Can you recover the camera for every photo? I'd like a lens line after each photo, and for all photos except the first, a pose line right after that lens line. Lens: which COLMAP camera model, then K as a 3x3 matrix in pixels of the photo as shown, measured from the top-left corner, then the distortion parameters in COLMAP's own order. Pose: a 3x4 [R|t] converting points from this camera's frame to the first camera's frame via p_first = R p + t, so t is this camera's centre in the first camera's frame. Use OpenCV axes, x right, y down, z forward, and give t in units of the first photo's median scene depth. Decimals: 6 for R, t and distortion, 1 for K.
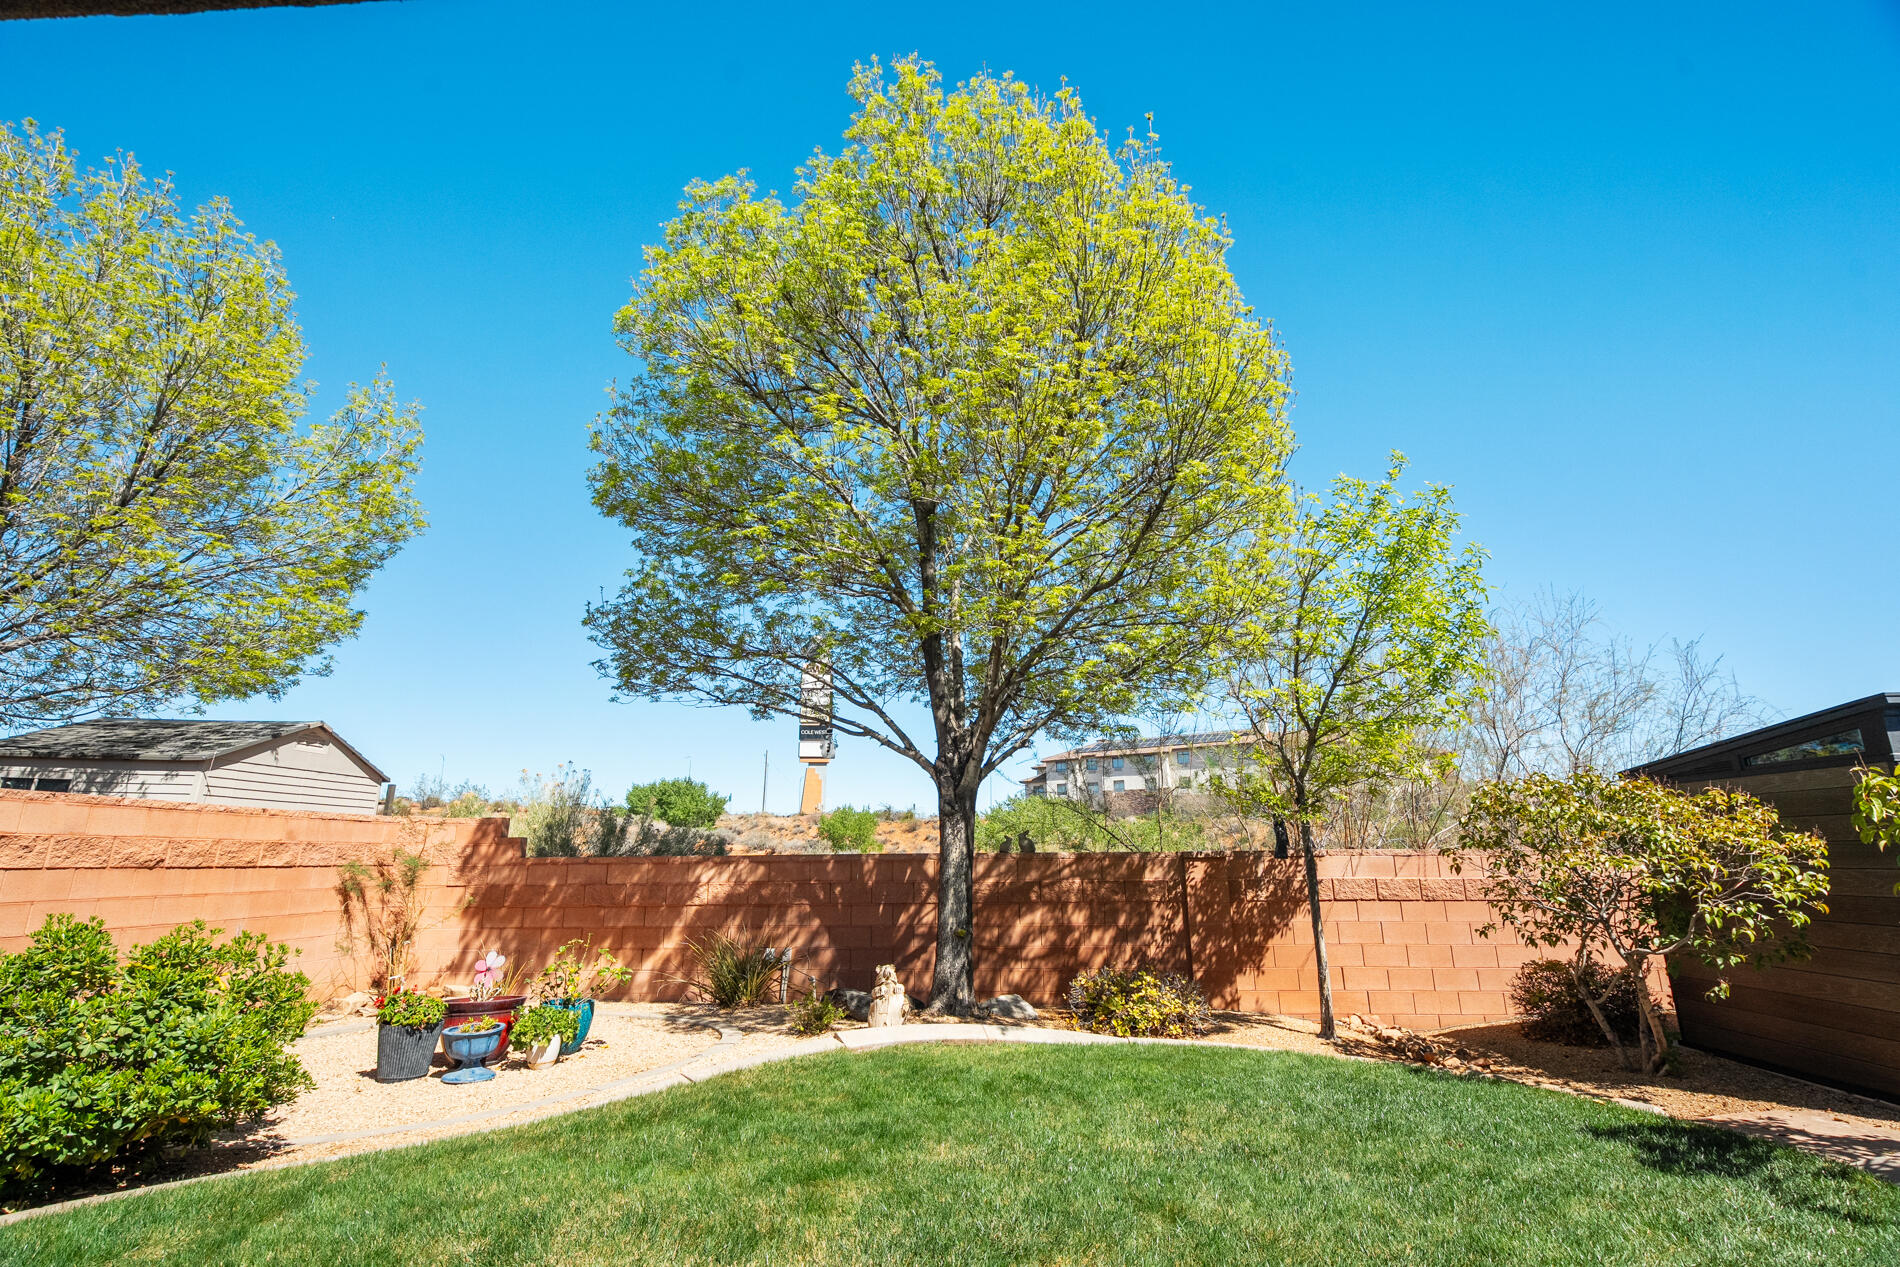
lens RADIAL K [[880.1, 0, 916.7], [0, 880.1, 623.6], [0, 0, 1]] dist [-0.004070, 0.001124]
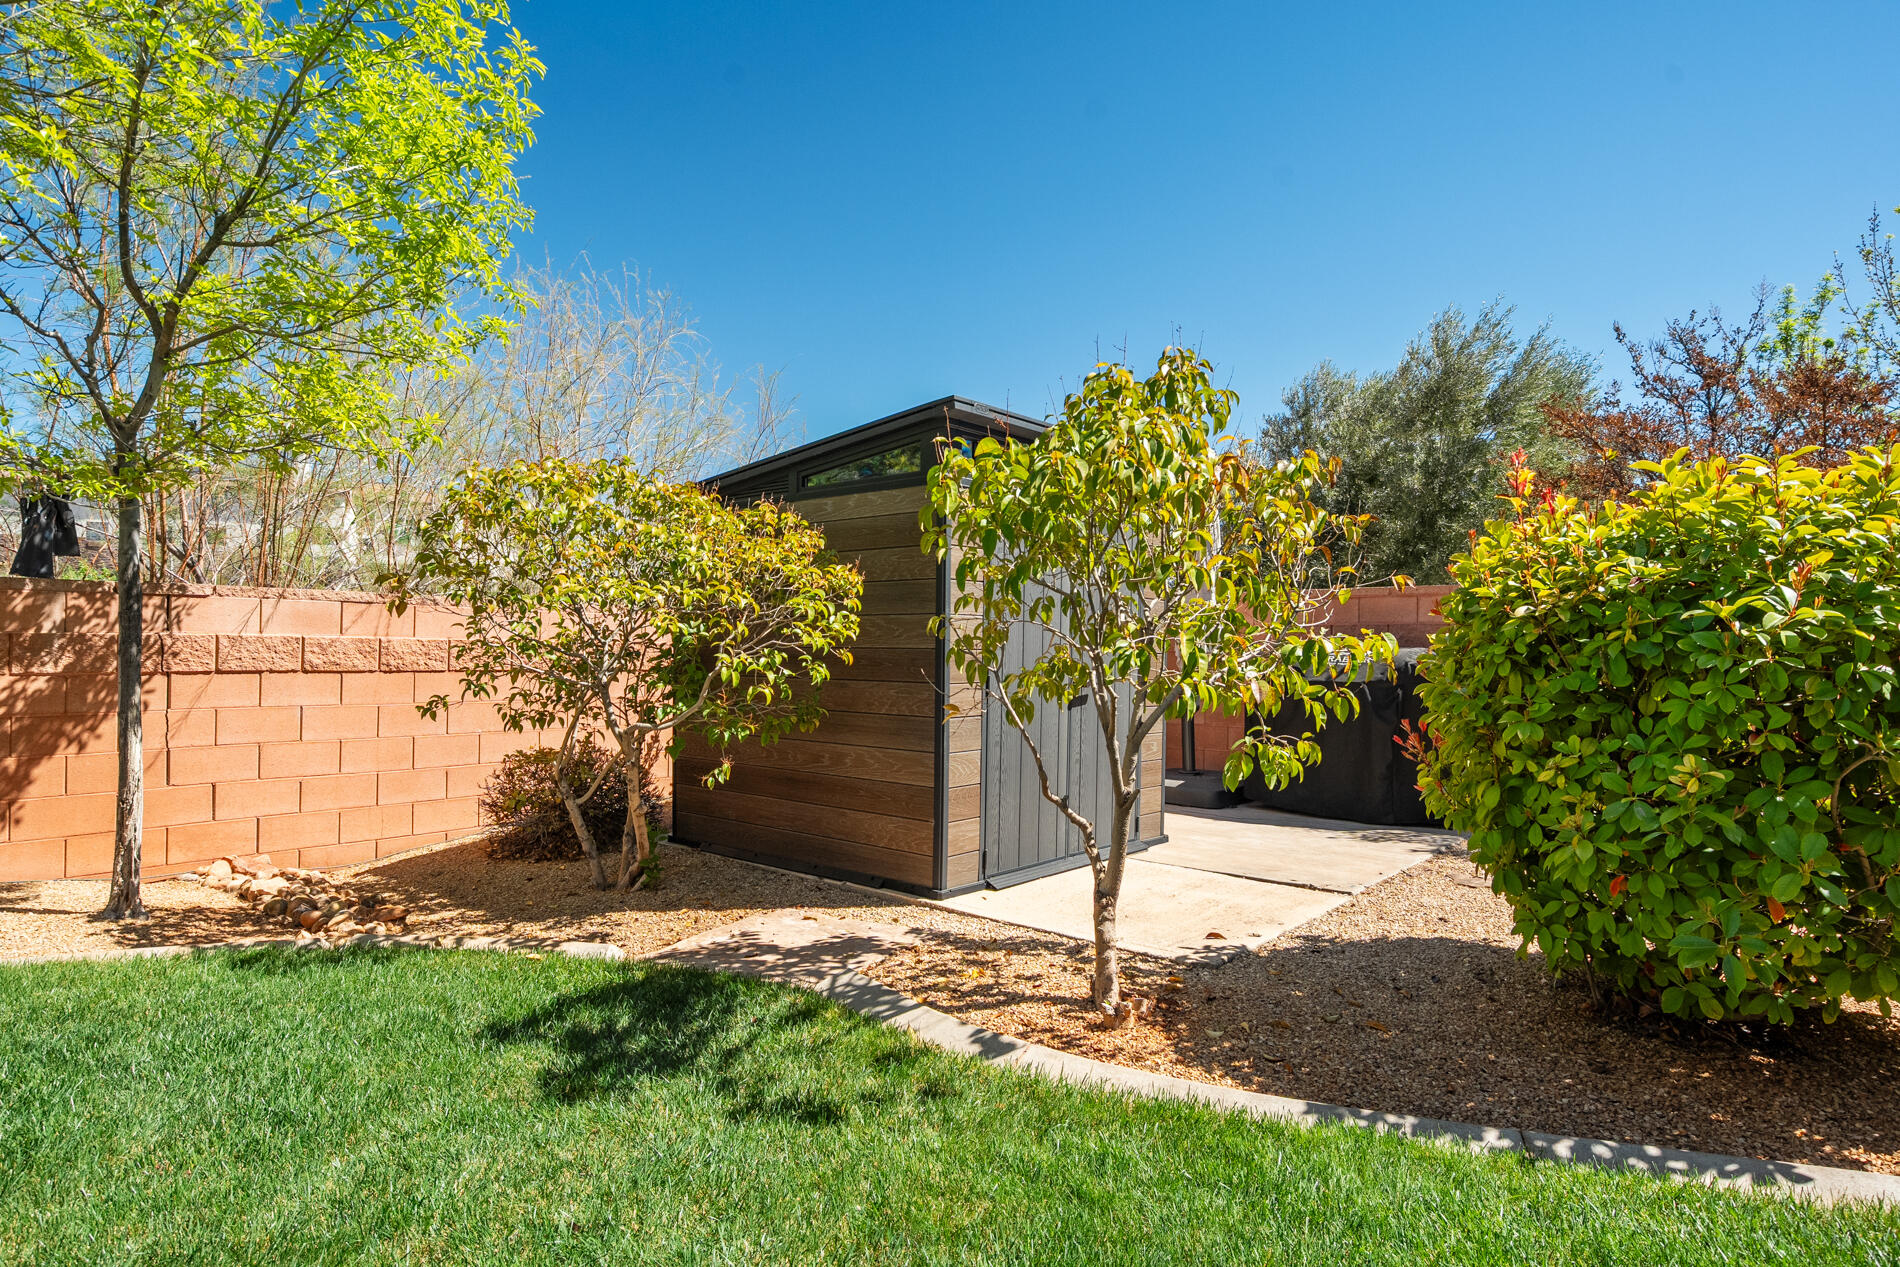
lens RADIAL K [[1020.4, 0, 957.1], [0, 1020.4, 641.7], [0, 0, 1]] dist [0.004189, 0.001774]
pose [[0.602441, 0.015466, 0.798013, 0.363599], [-0.213292, 0.966572, 0.142287, 0.154077], [-0.769137, -0.255930, 0.585601, 0.389033]]
